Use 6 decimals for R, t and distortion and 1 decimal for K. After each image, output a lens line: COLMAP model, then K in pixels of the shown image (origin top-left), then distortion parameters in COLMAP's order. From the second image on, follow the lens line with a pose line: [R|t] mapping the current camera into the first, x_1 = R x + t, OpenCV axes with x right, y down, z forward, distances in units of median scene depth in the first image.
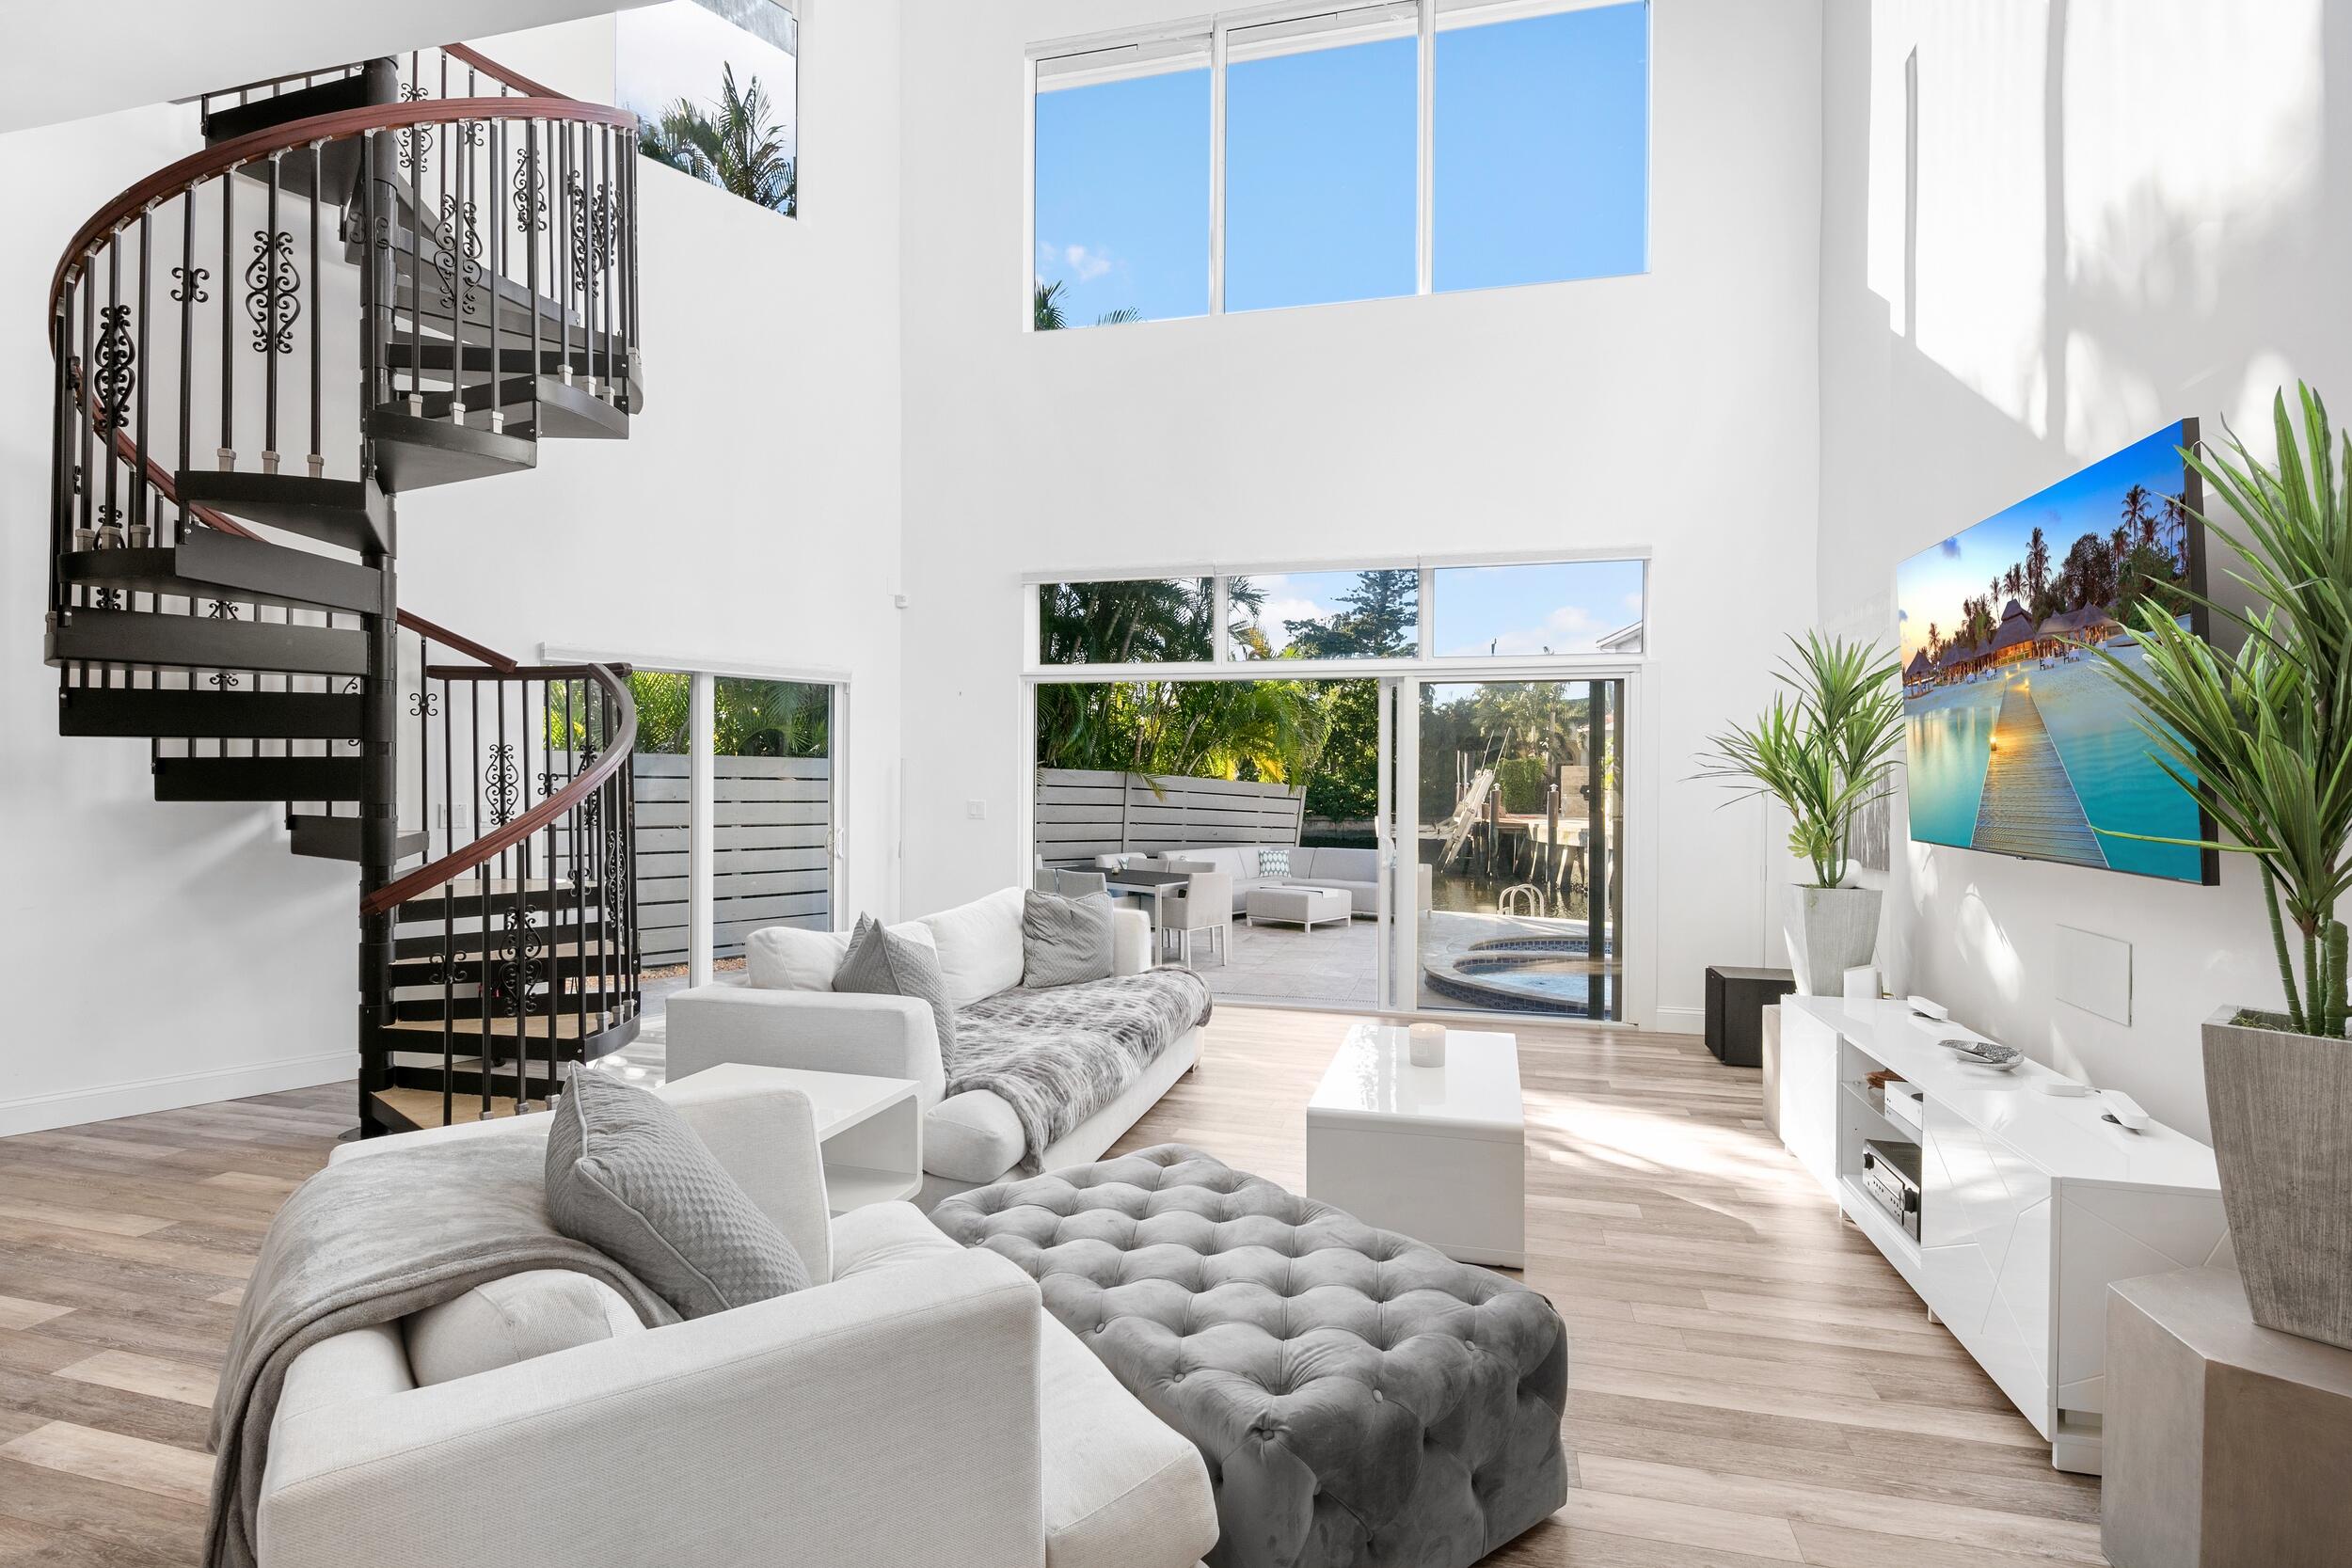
lens RADIAL K [[1161.9, 0, 1178.5], [0, 1161.9, 778.4], [0, 0, 1]] dist [-0.000496, -0.002384]
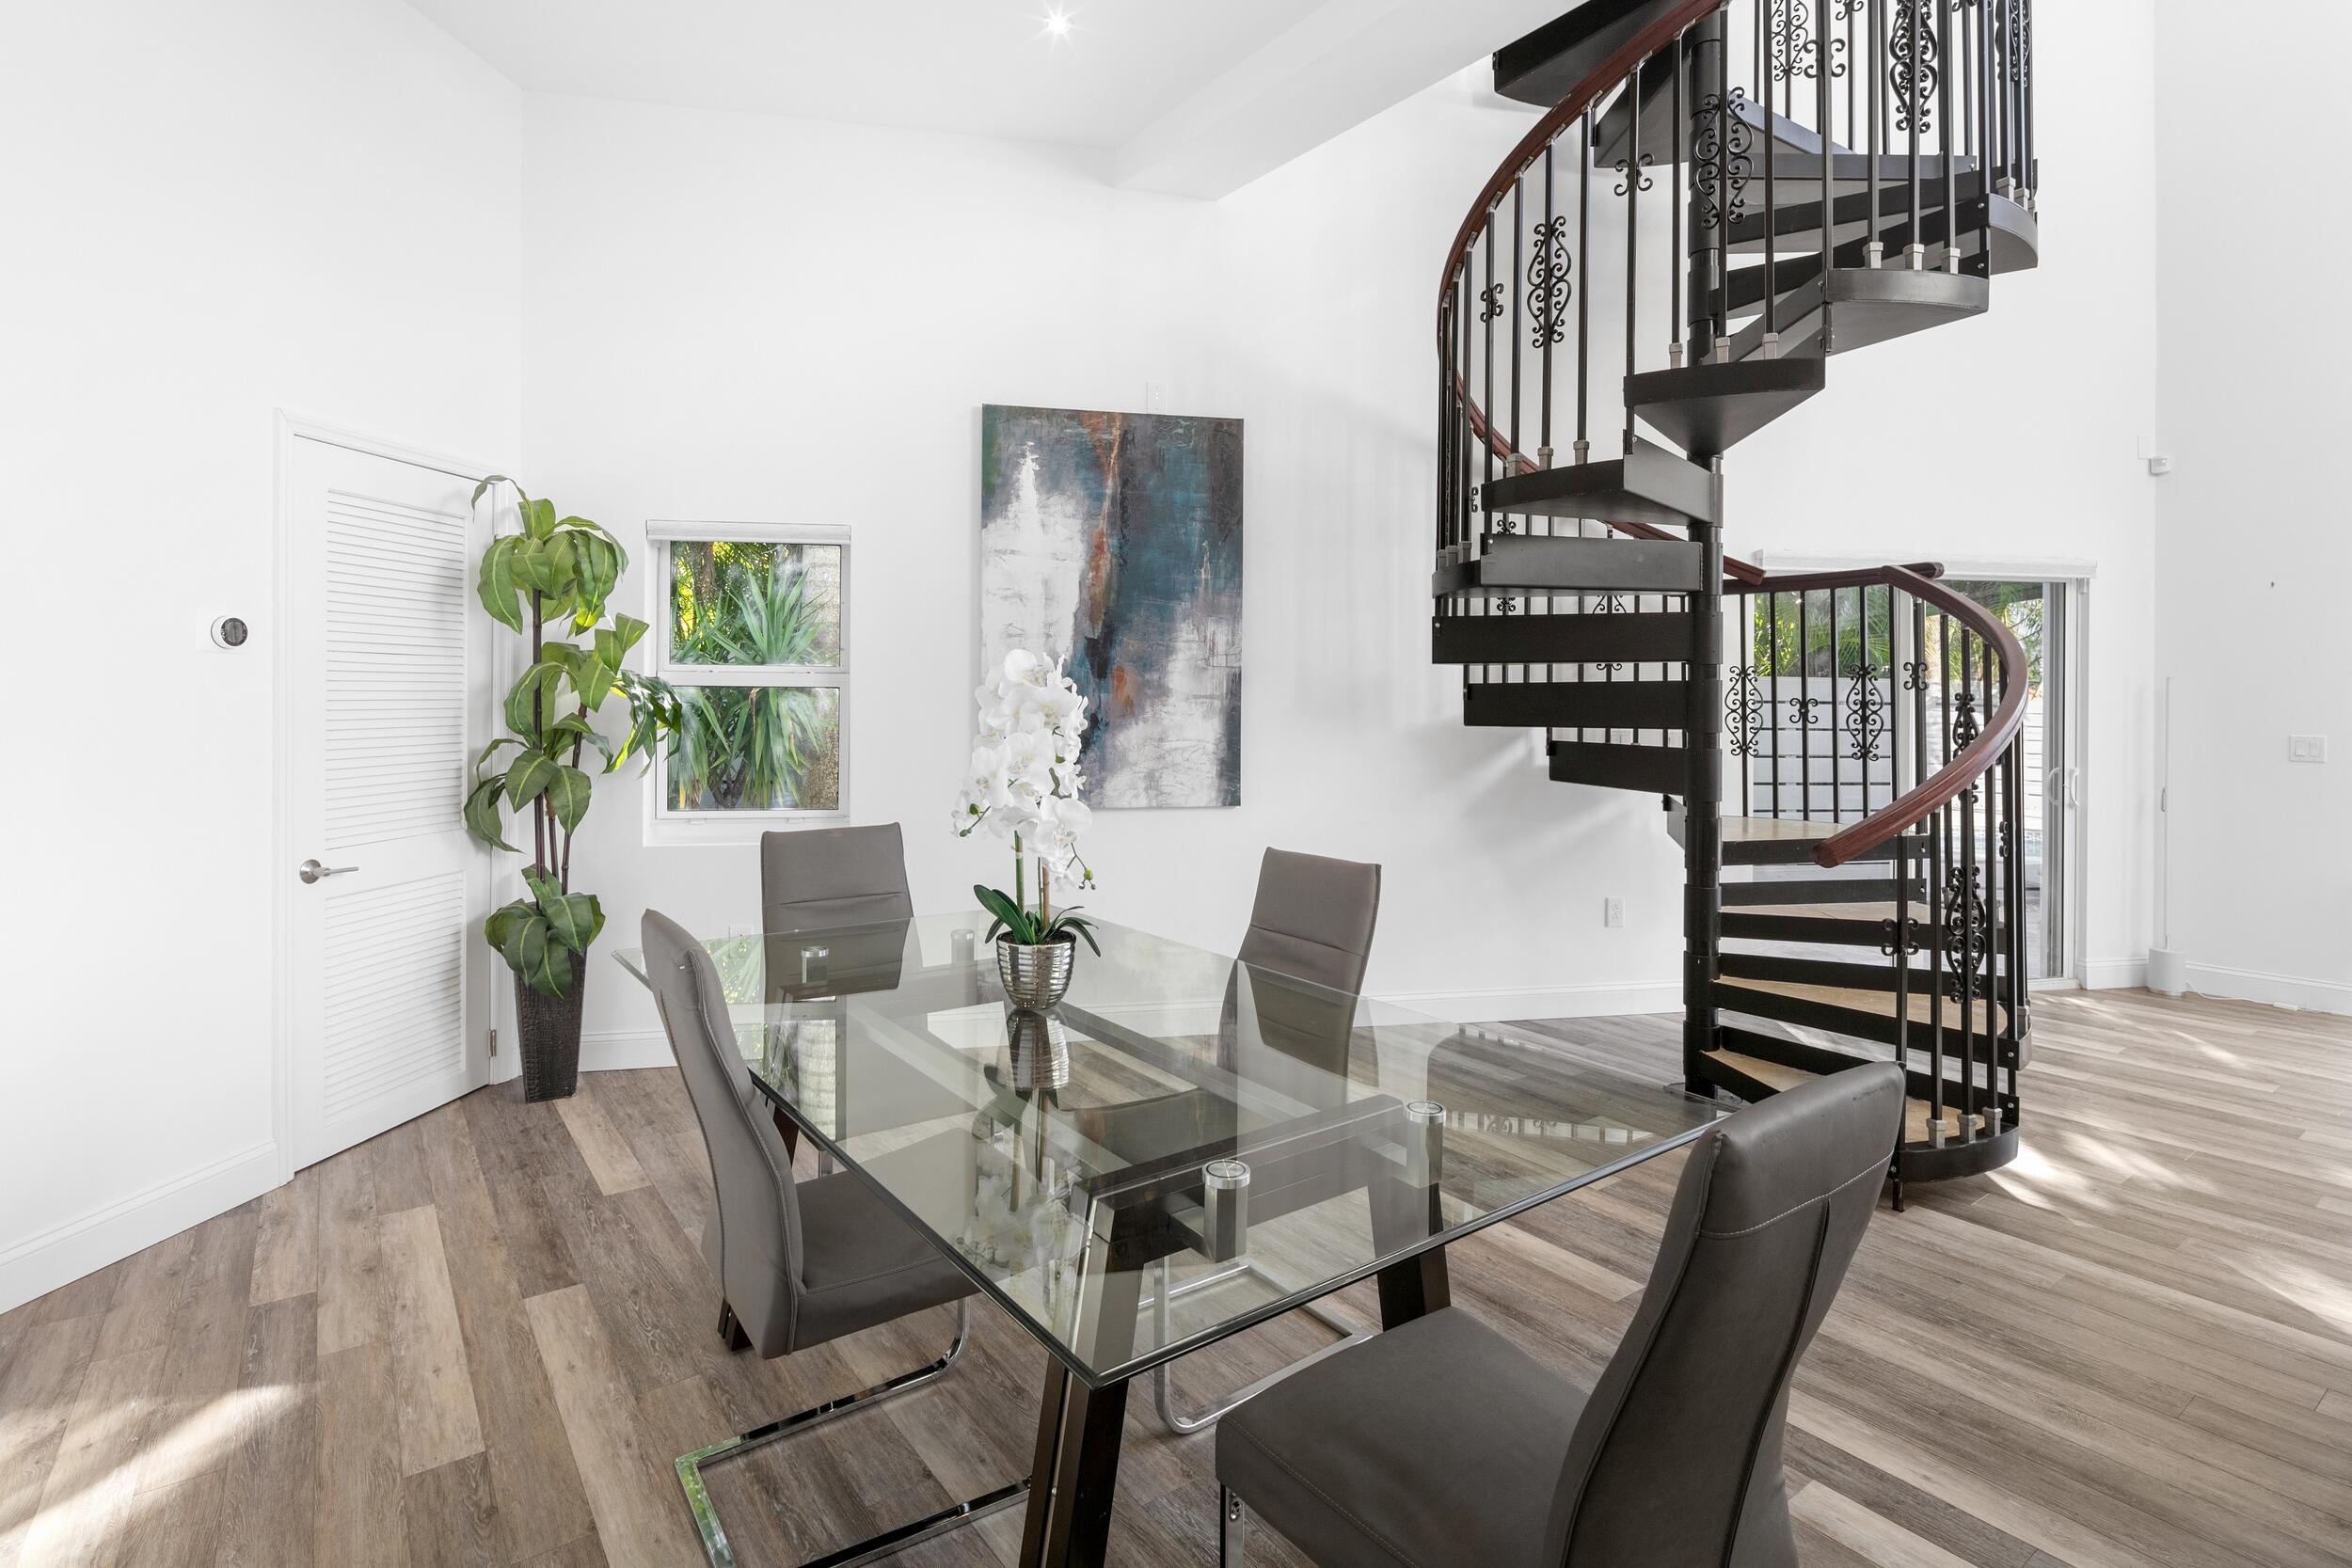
lens RADIAL K [[1161.9, 0, 1157.6], [0, 1161.9, 701.9], [0, 0, 1]] dist [-0.000496, -0.002384]
pose [[0.769113, 0.001073, -0.639112, -0.435994], [-0.000026, 0.999999, 0.001647, -0.003514], [0.639113, -0.001250, 0.769112, 0.030125]]
